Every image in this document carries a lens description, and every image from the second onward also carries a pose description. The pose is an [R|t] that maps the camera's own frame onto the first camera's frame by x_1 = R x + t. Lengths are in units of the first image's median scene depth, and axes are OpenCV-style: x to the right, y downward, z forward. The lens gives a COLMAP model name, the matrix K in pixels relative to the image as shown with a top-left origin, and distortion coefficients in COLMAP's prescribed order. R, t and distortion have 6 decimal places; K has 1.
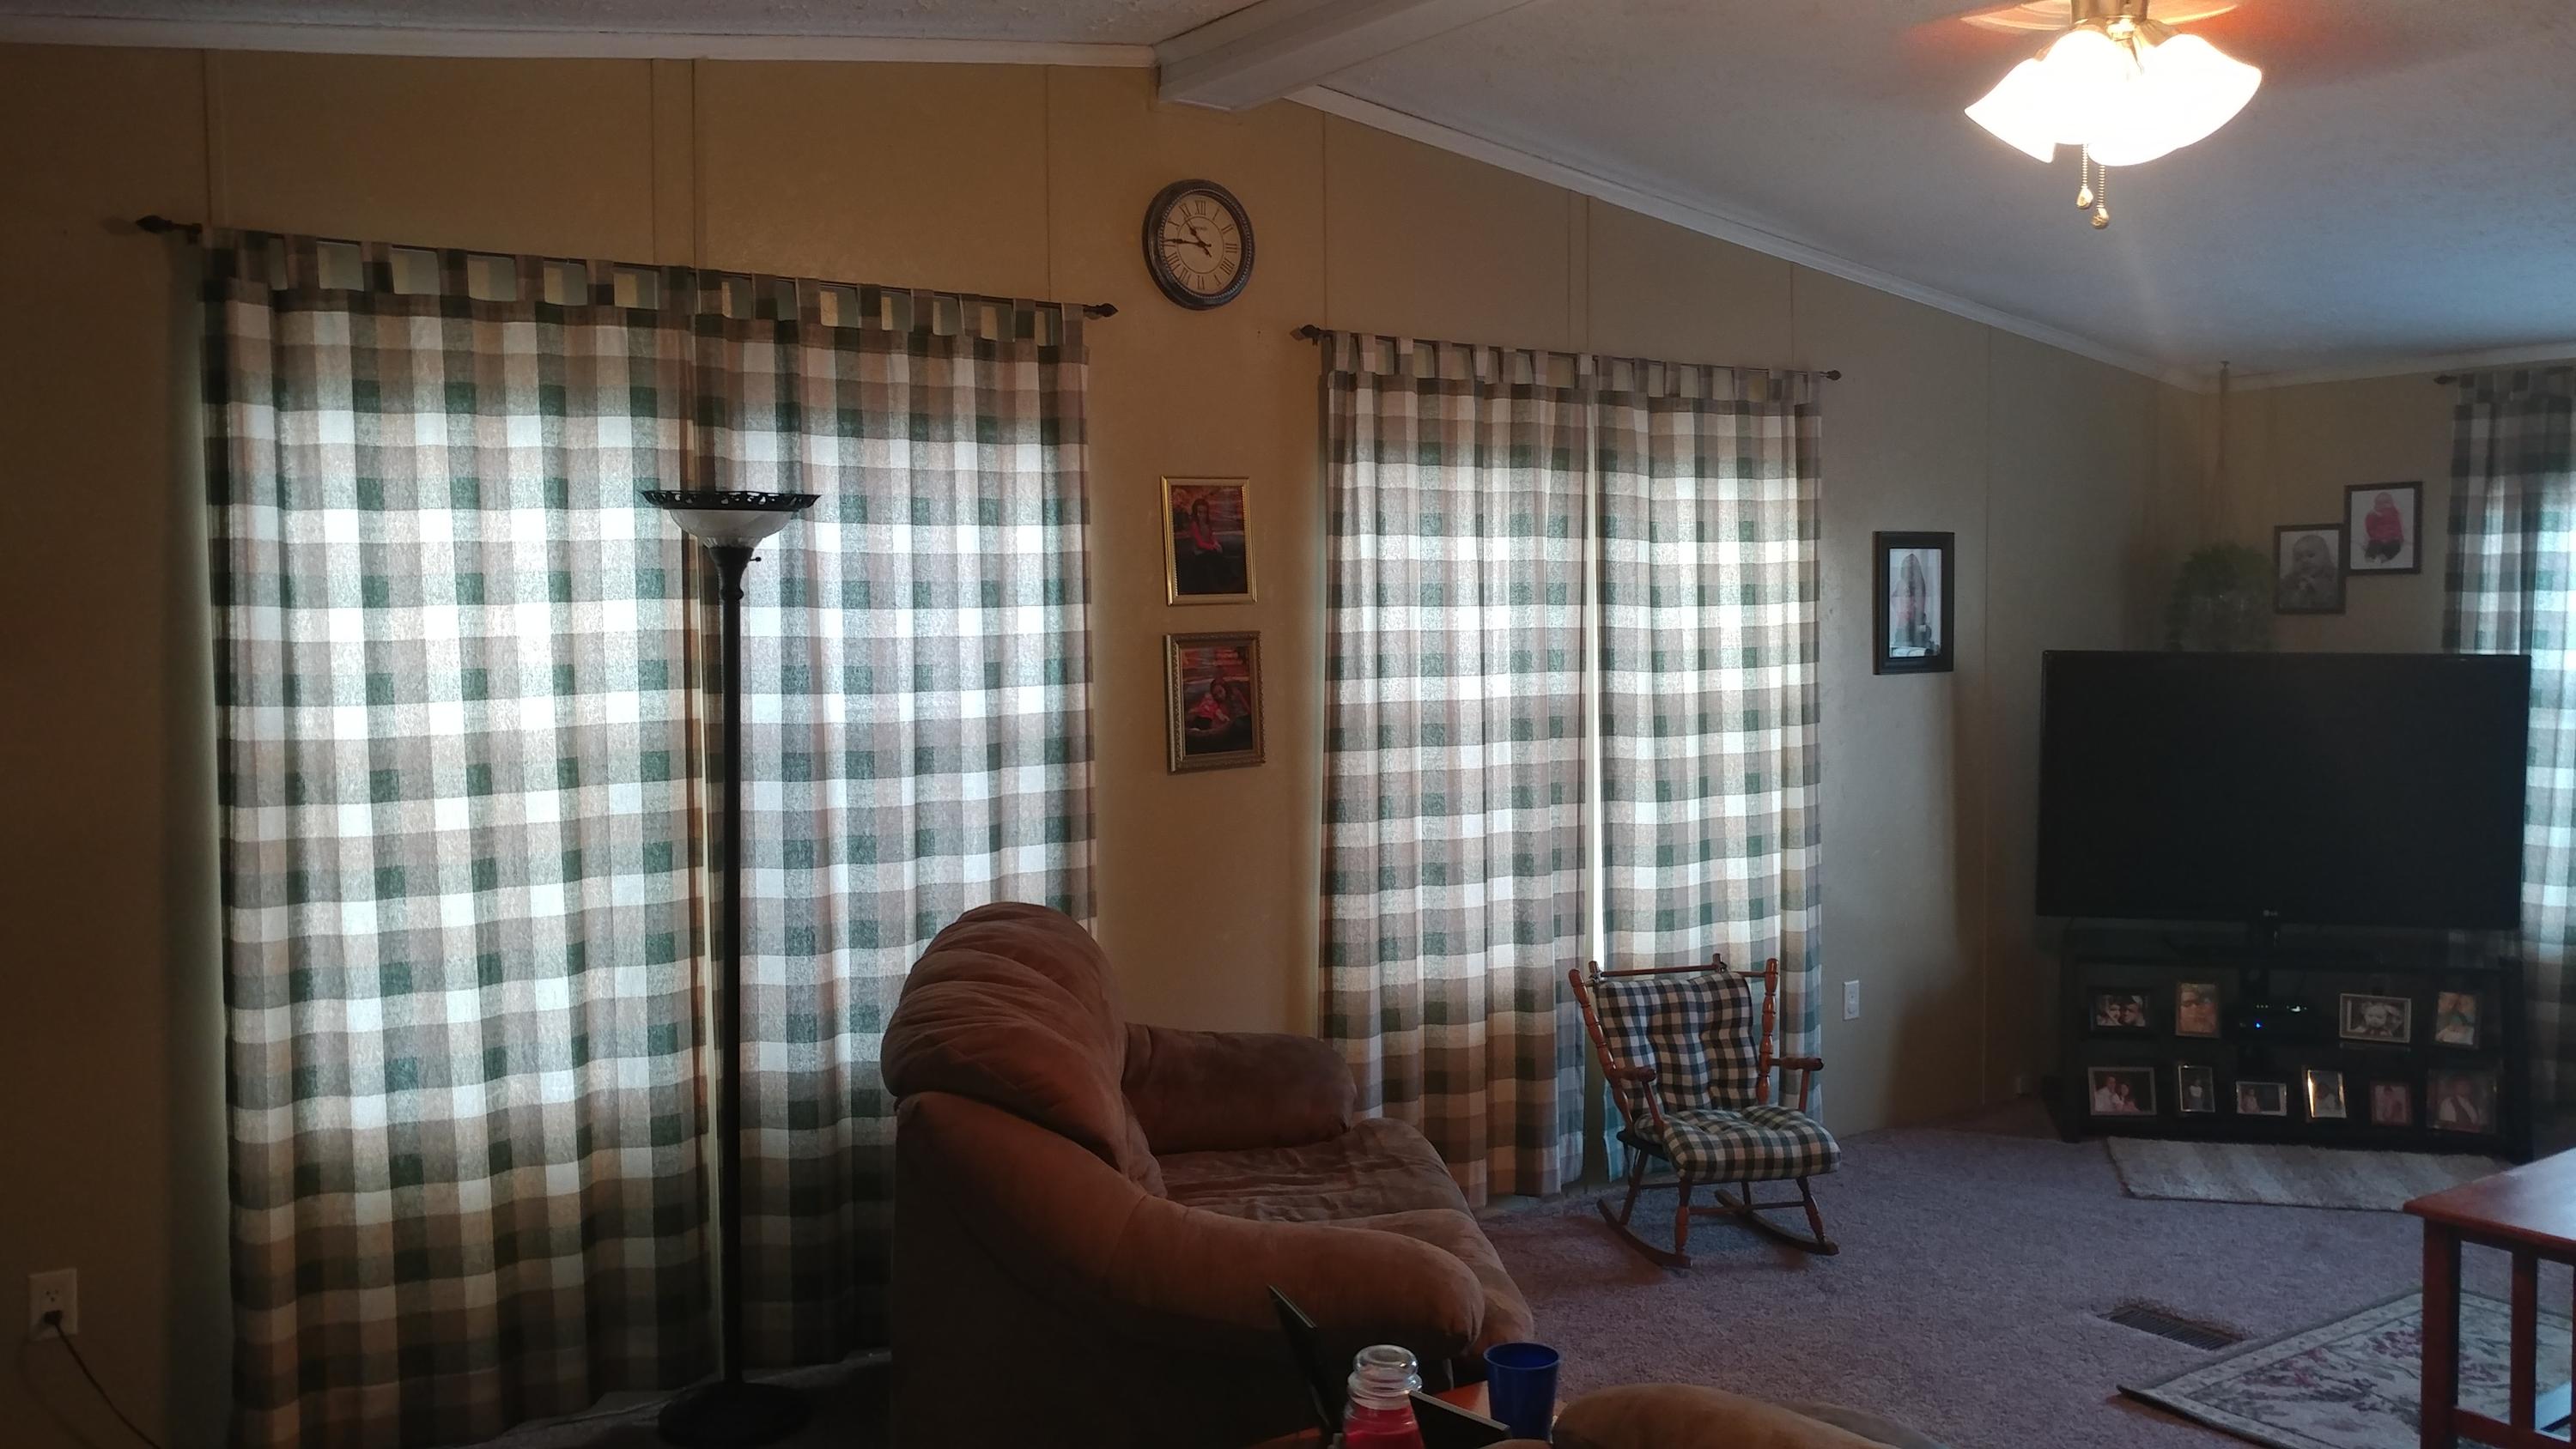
lens RADIAL K [[1808.2, 0, 1363.9], [0, 1808.2, 729.7], [0, 0, 1]] dist [0.034794, -0.099639]
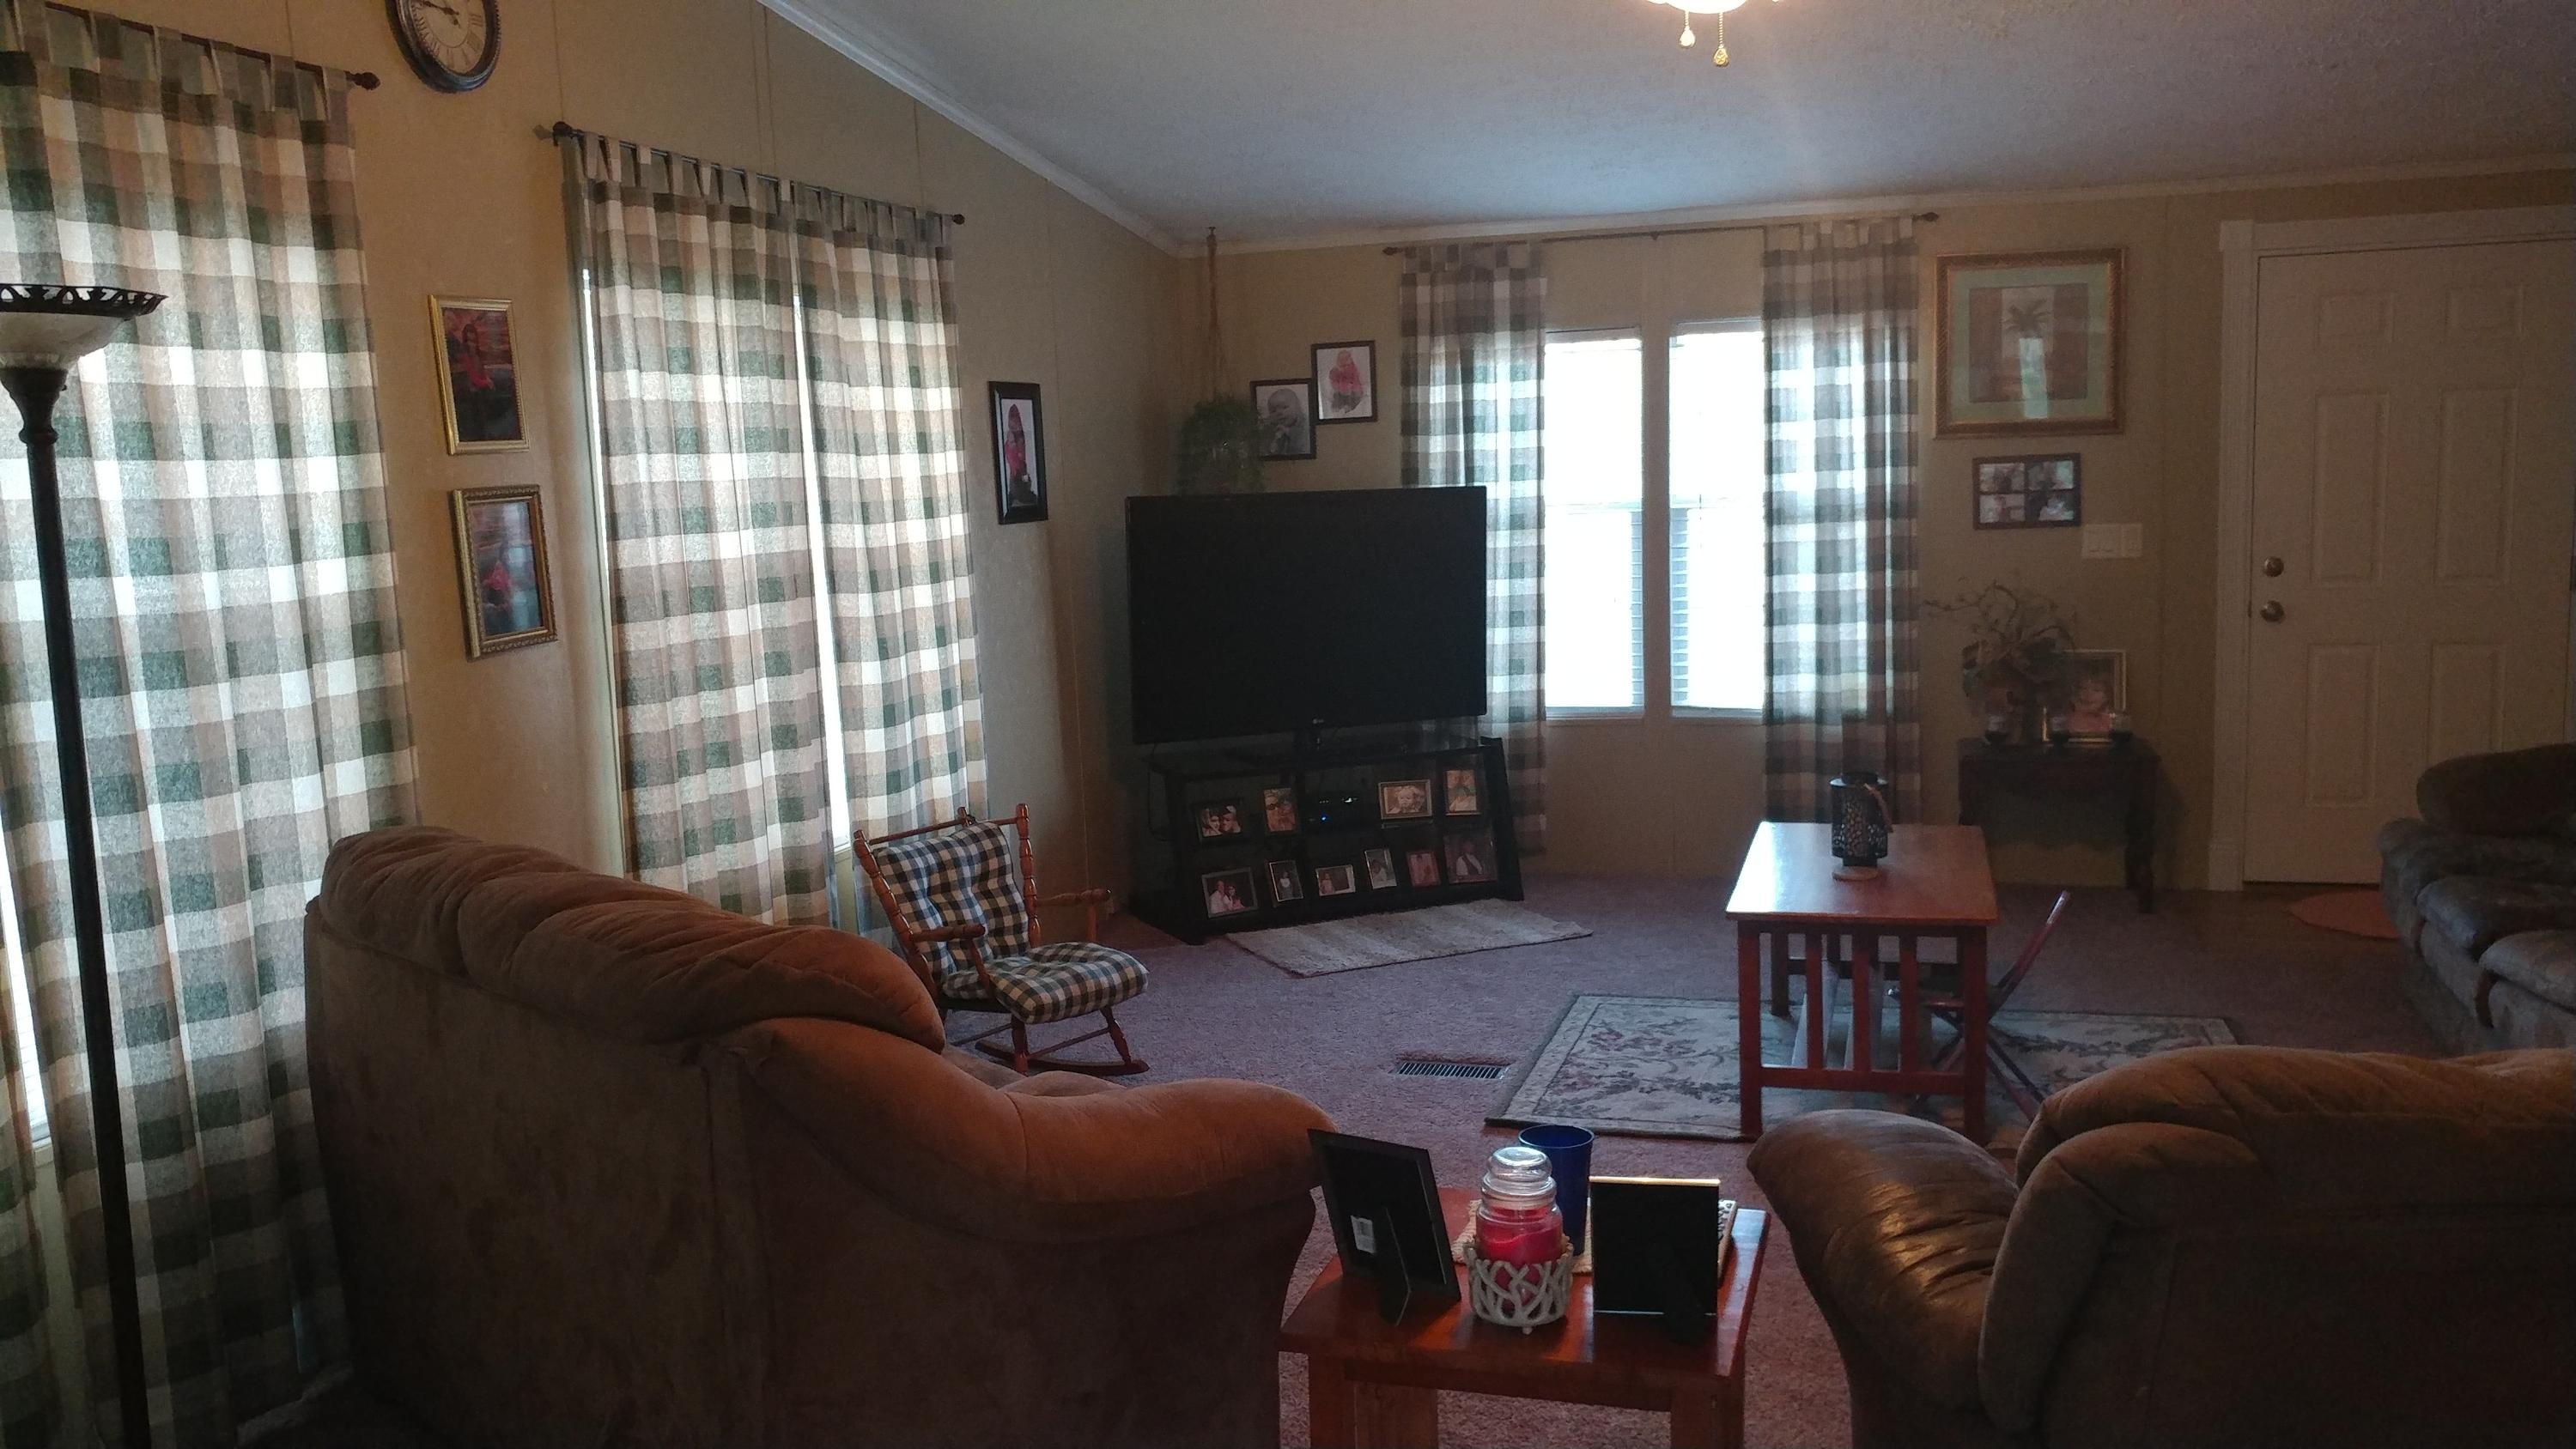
lens RADIAL K [[1808.2, 0, 1363.9], [0, 1808.2, 729.7], [0, 0, 1]] dist [0.034794, -0.099639]
pose [[0.823375, -0.106994, 0.557321, -0.288553], [0.066231, 0.993472, 0.092879, 0.007370], [-0.563620, -0.039562, 0.825086, 0.106067]]
